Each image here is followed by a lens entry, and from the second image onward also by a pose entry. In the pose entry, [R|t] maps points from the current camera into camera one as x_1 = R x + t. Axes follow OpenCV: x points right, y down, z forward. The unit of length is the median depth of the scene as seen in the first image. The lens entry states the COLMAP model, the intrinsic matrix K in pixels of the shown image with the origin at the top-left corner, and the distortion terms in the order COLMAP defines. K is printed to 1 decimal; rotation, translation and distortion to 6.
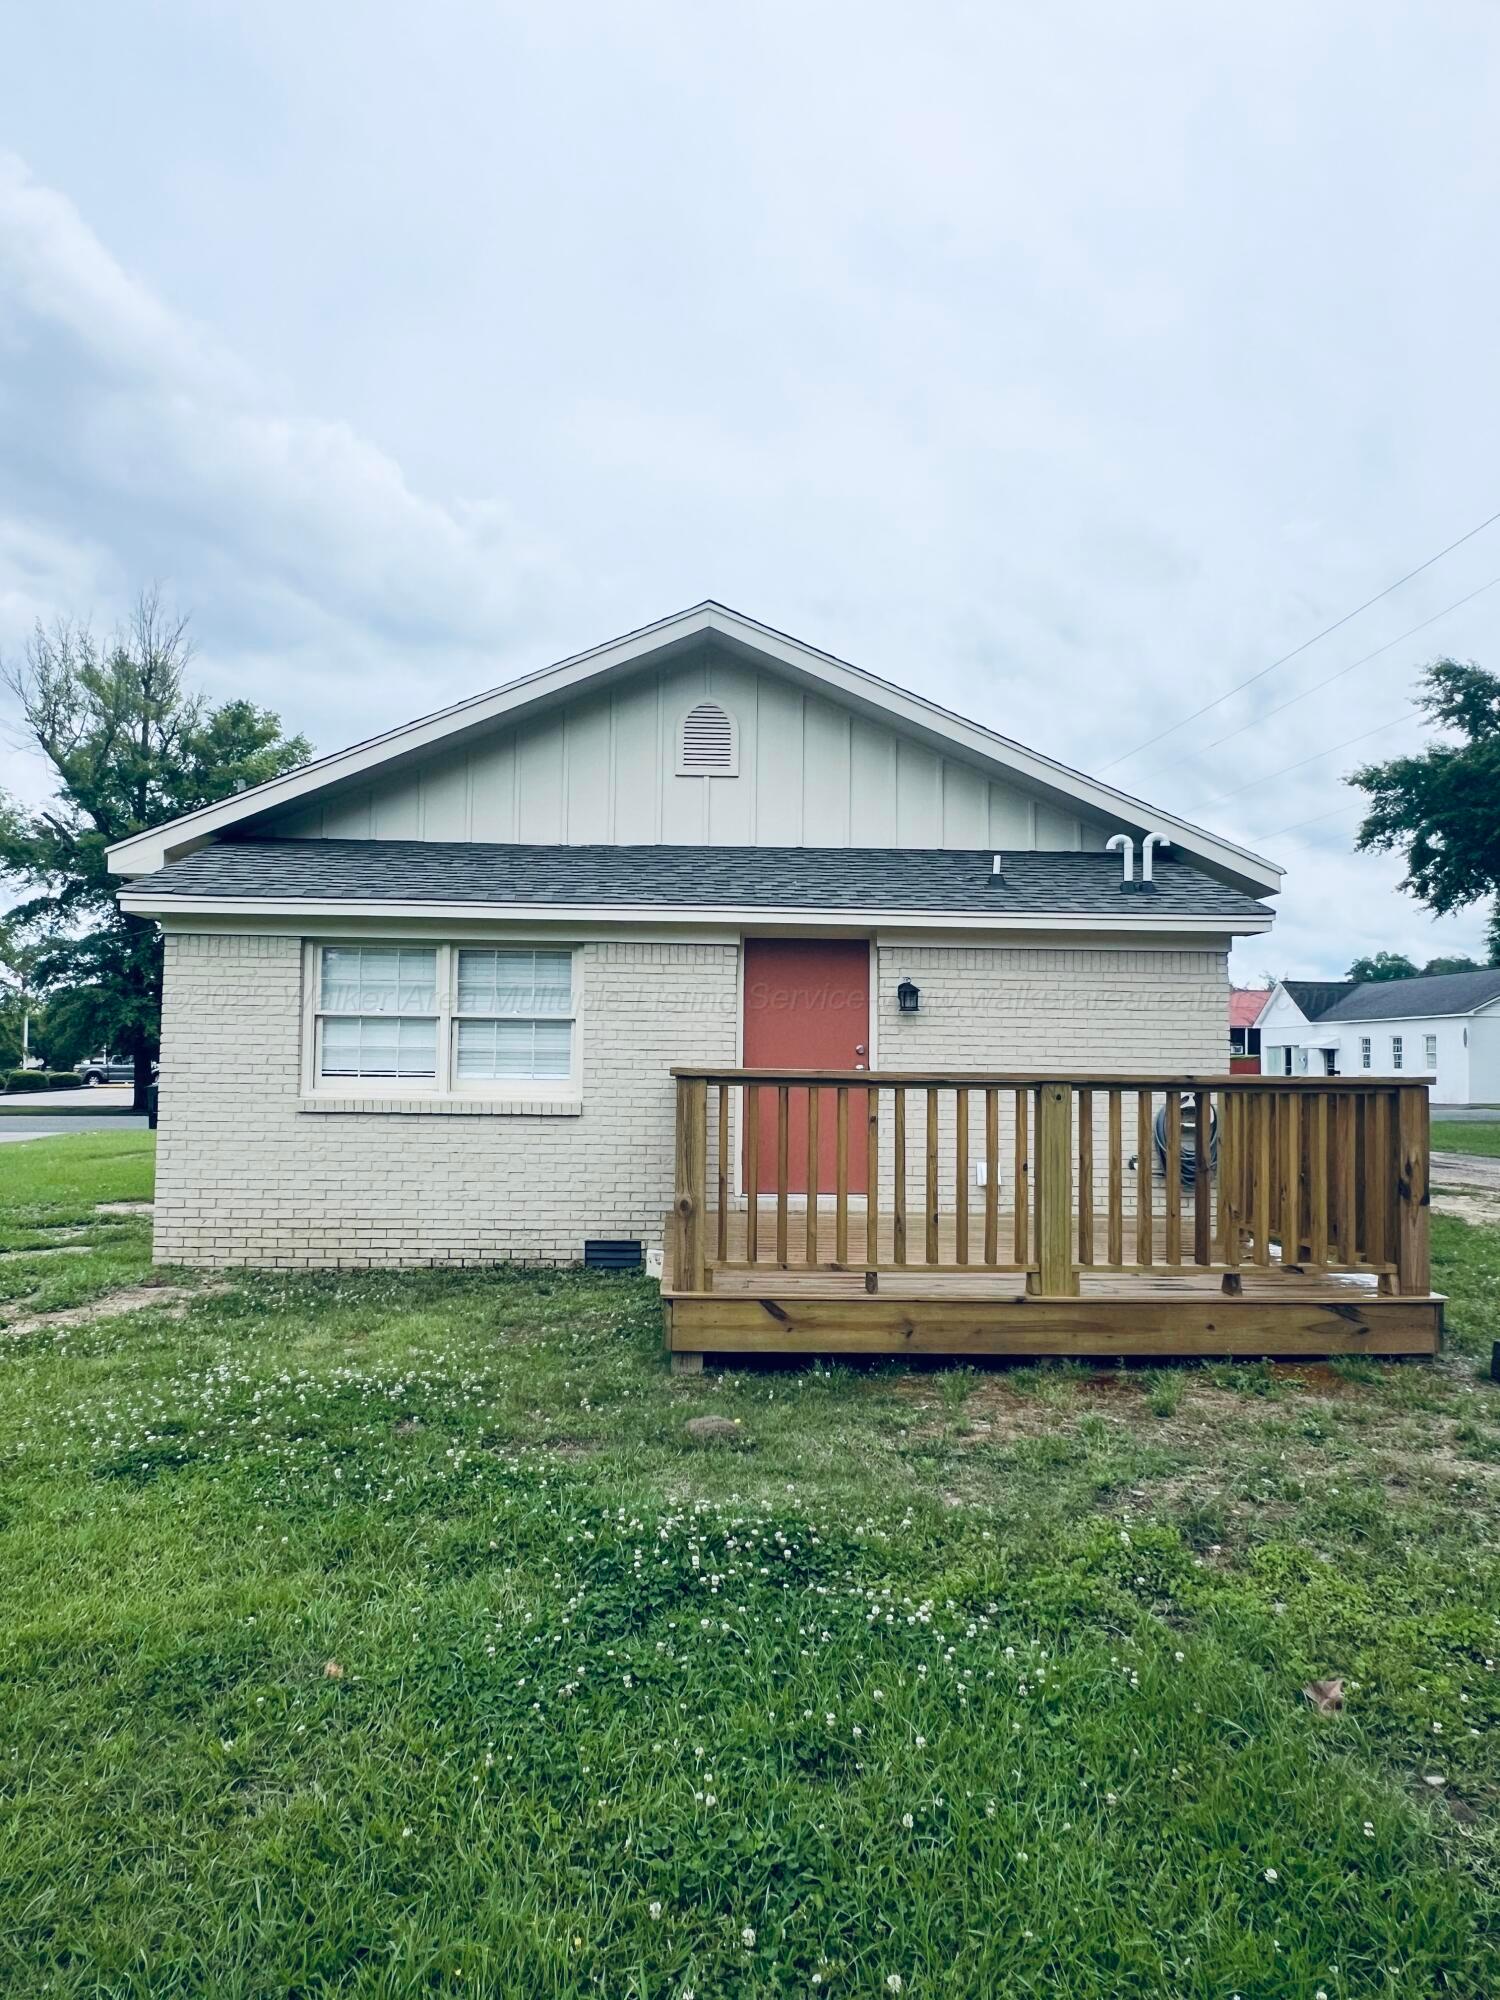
lens RADIAL K [[1339.5, 0, 750.0], [0, 1339.5, 1000.0], [0, 0, 1]] dist [-0.002555, -0.001060]
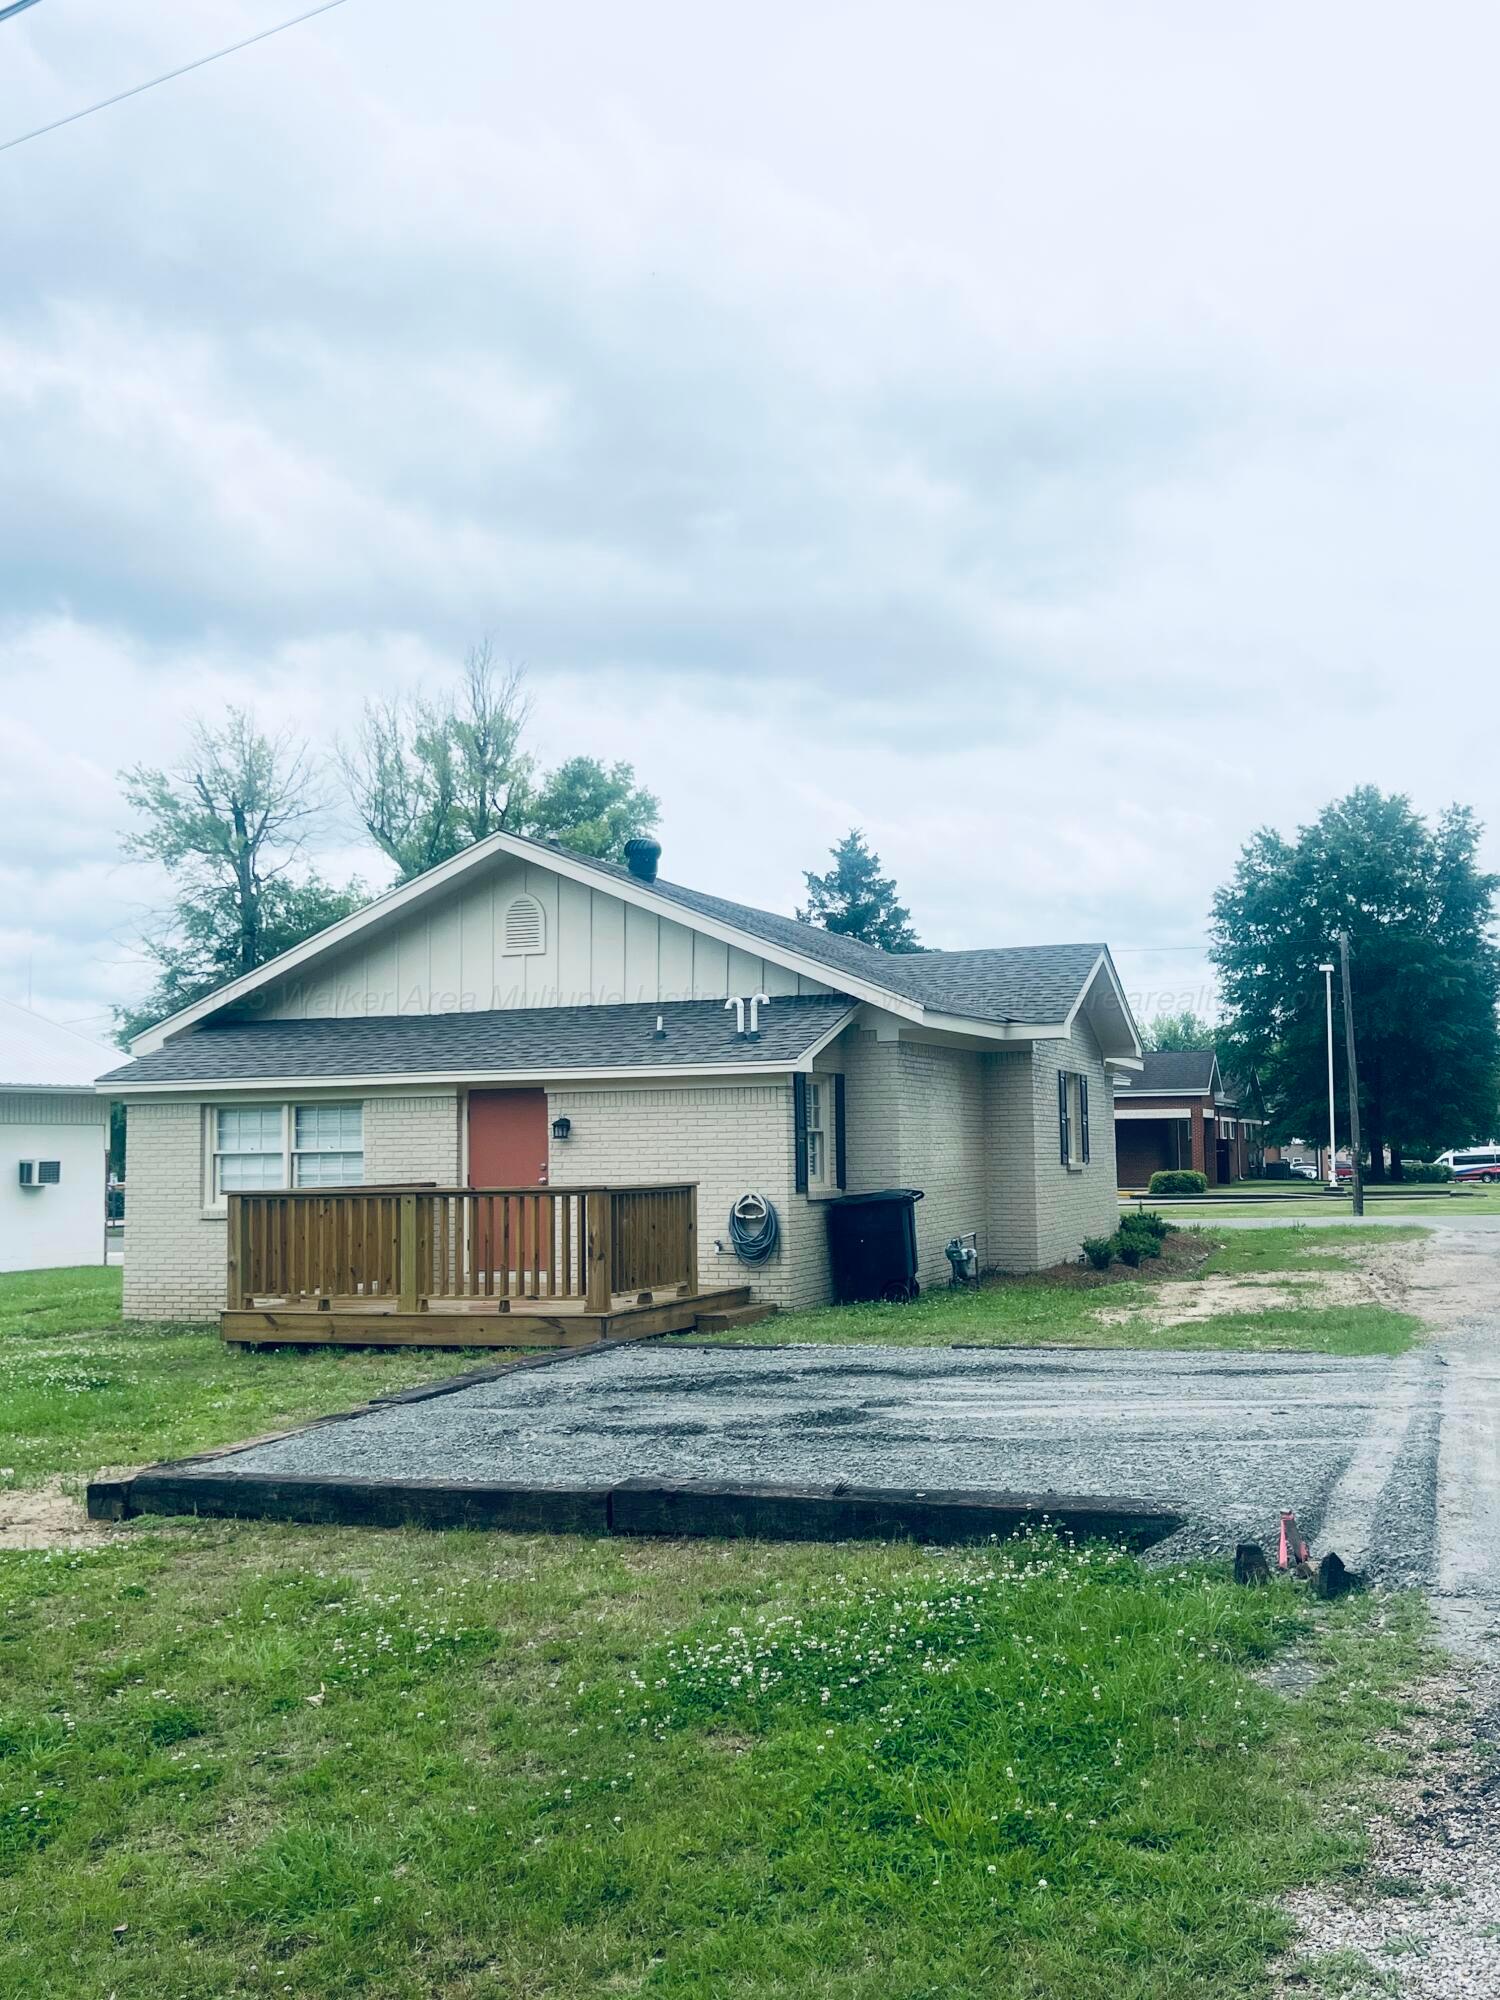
lens RADIAL K [[2010.9, 0, 750.0], [0, 2010.9, 1000.0], [0, 0, 1]] dist [0.102194, -0.008245]
pose [[0.919267, -0.057408, -0.389425, 1.118788], [0.047237, 0.998247, -0.035652, -0.051861], [0.390790, 0.014379, 0.920368, -0.858930]]
